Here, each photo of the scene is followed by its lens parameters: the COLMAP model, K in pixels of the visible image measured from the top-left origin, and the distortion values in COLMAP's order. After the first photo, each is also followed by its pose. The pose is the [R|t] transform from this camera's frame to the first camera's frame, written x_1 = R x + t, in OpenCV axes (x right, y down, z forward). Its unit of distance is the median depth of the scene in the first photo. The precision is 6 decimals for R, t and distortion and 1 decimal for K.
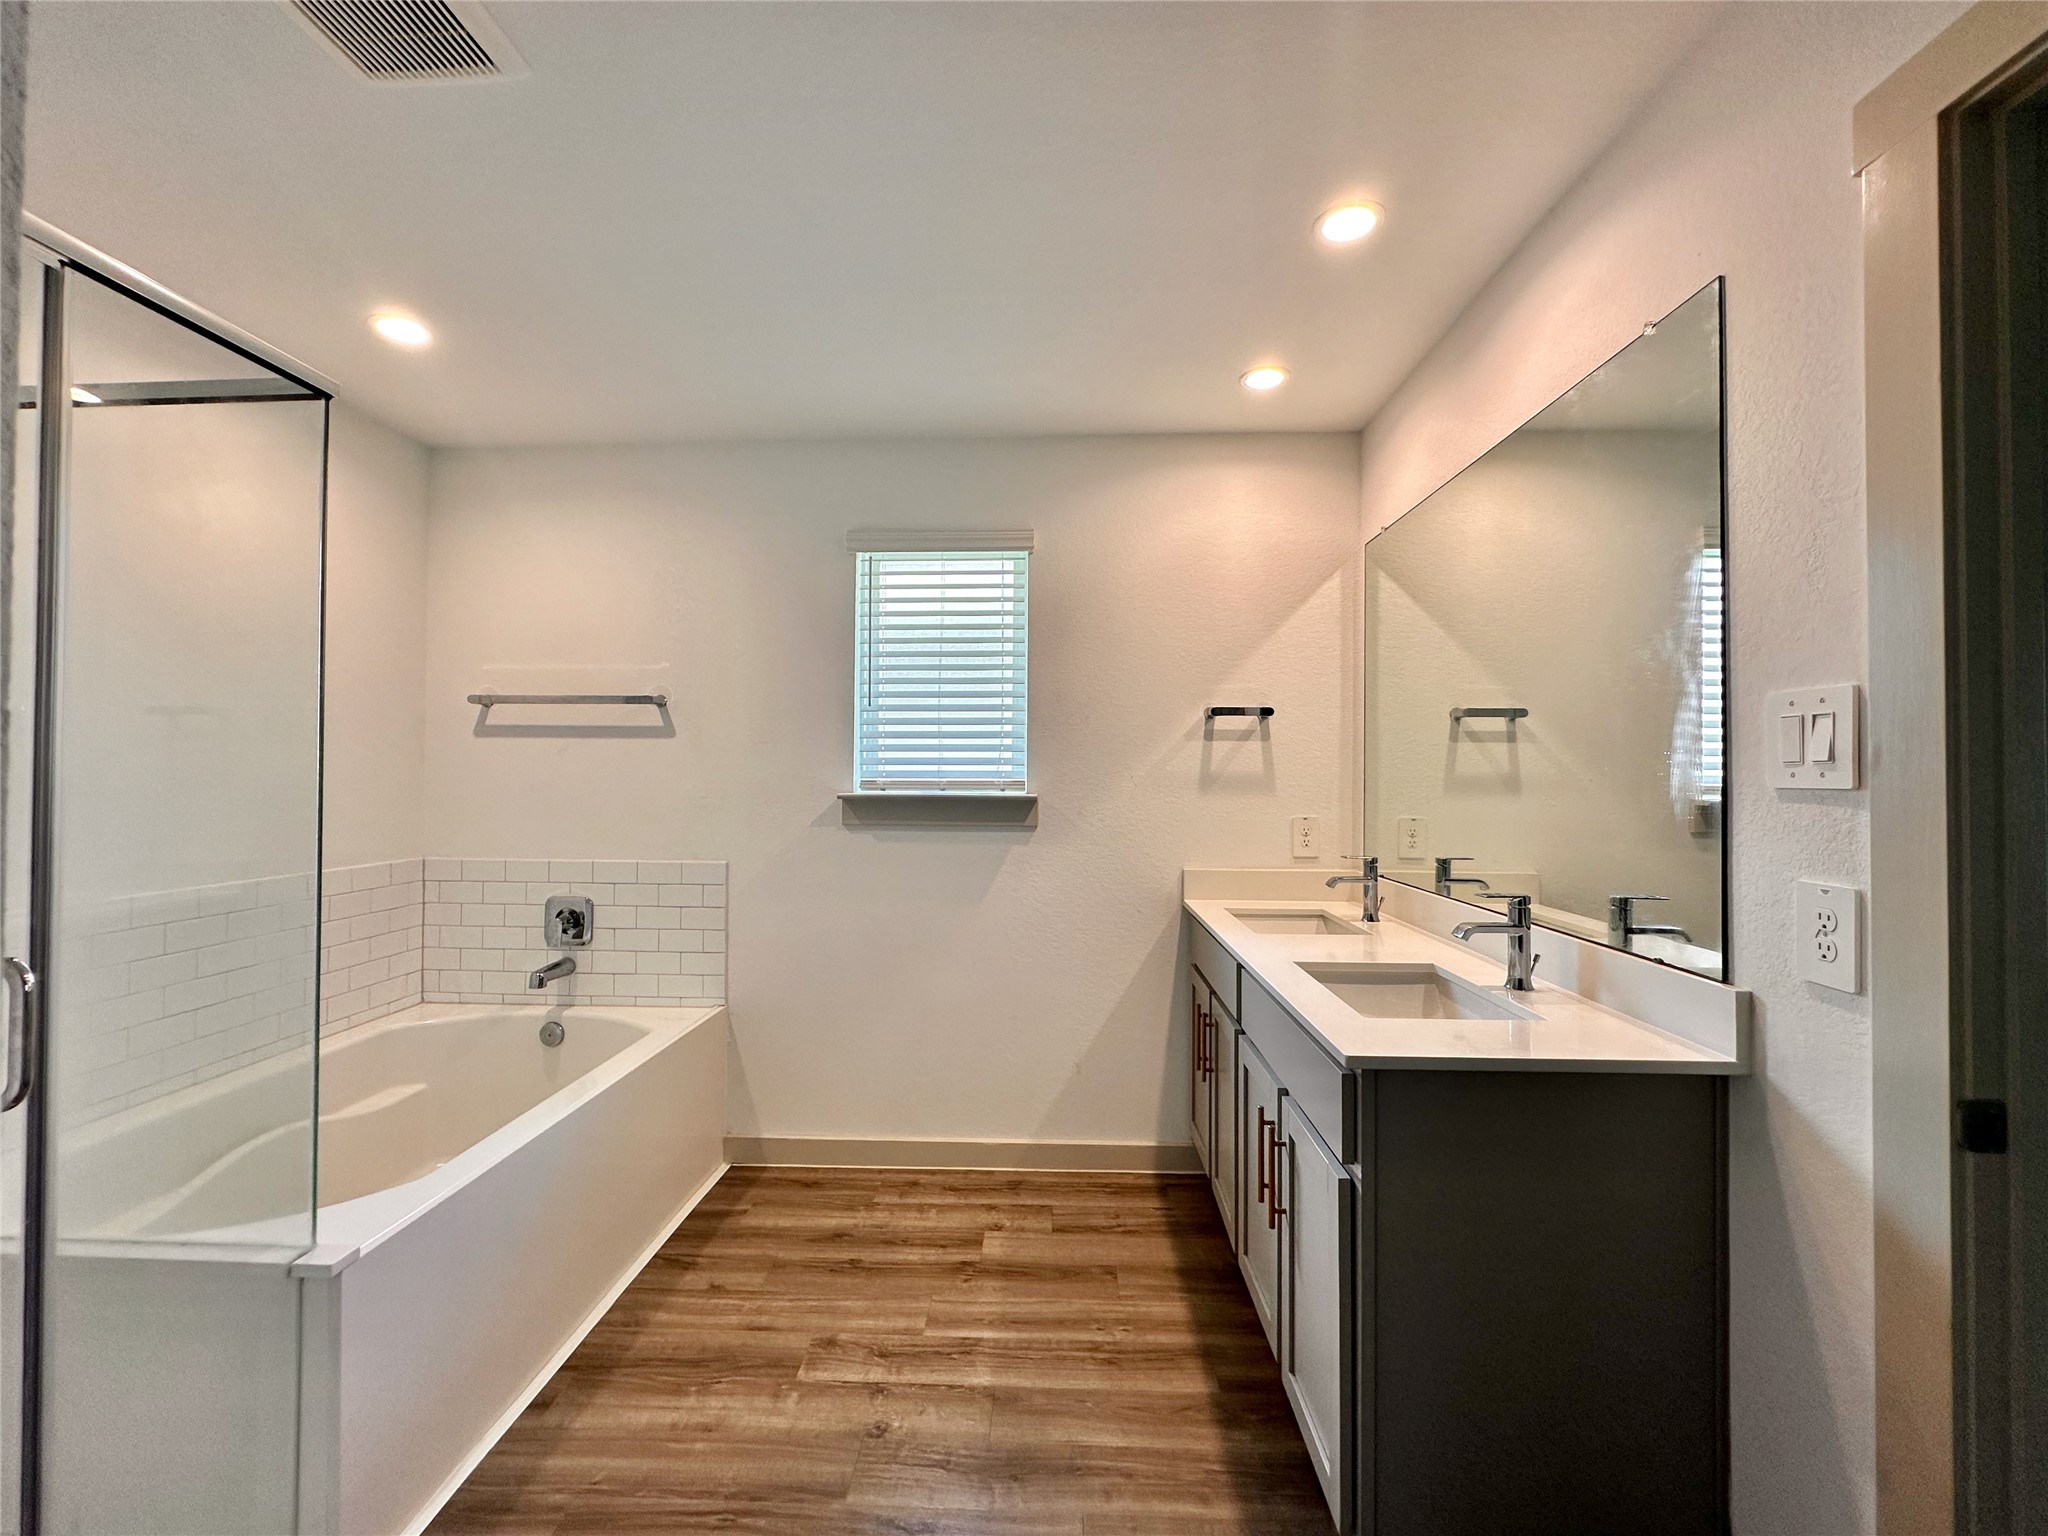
lens RADIAL K [[817.7, 0, 1069.0], [0, 817.7, 765.5], [0, 0, 1]] dist [-0.004831, 0.001184]
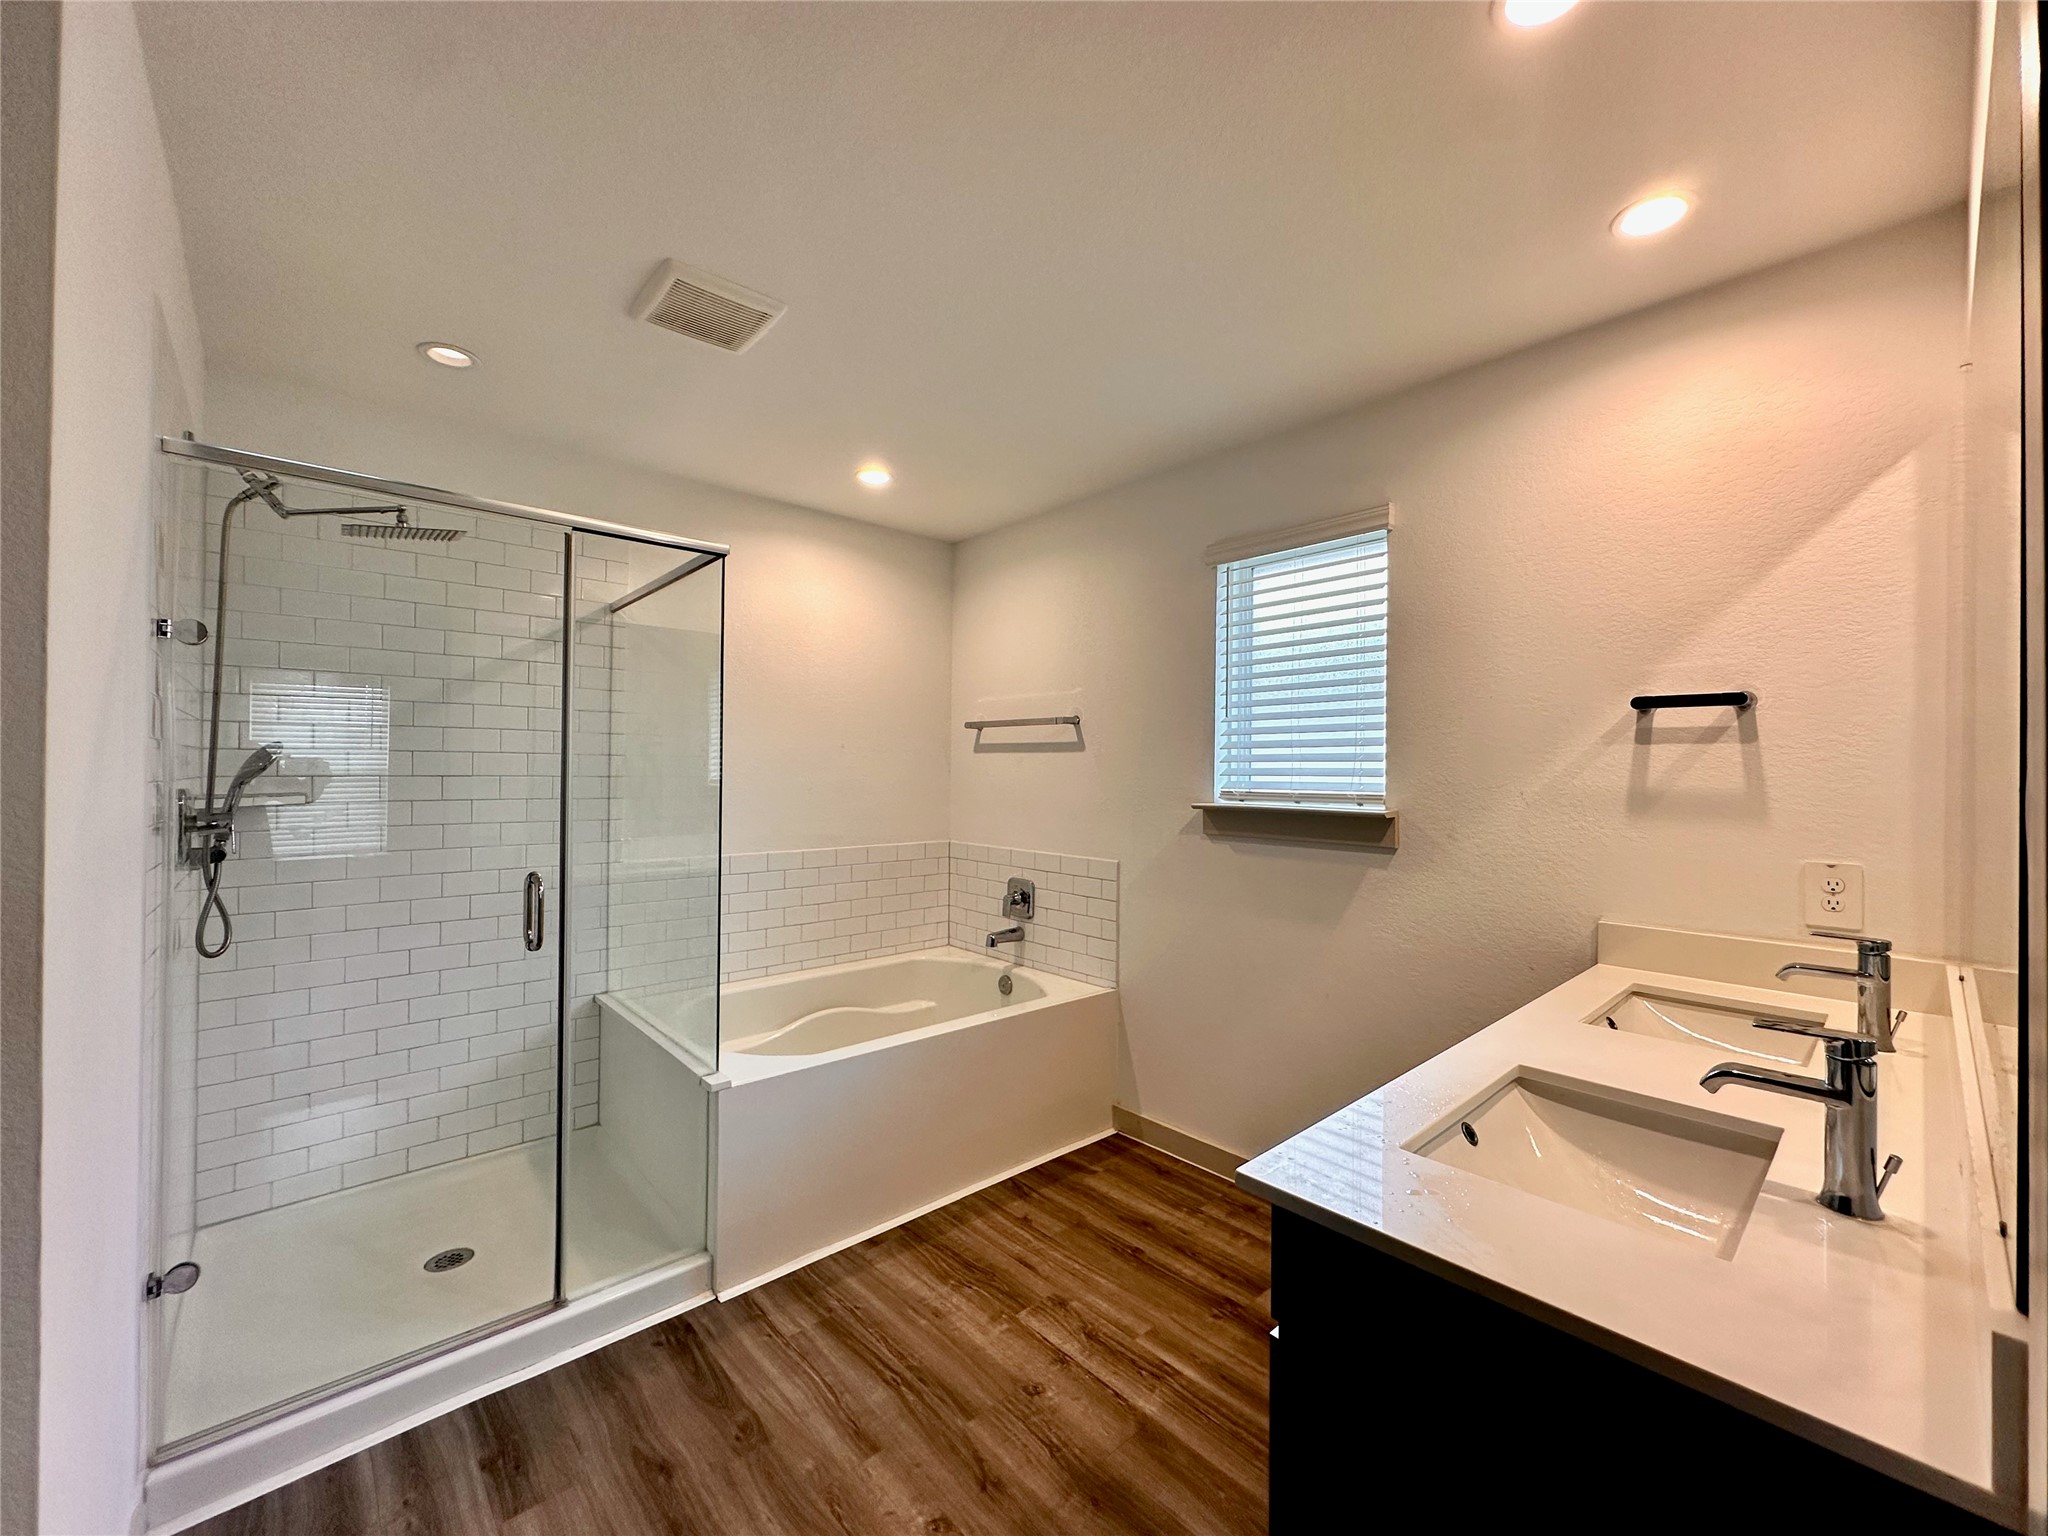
lens RADIAL K [[817.7, 0, 1029.0], [0, 817.7, 766.2], [0, 0, 1]] dist [-0.004831, 0.001184]
pose [[0.698895, -0.002488, -0.715220, 0.311688], [0.001452, 0.999997, -0.002060, -0.011004], [0.715223, 0.000401, 0.698896, 0.131057]]
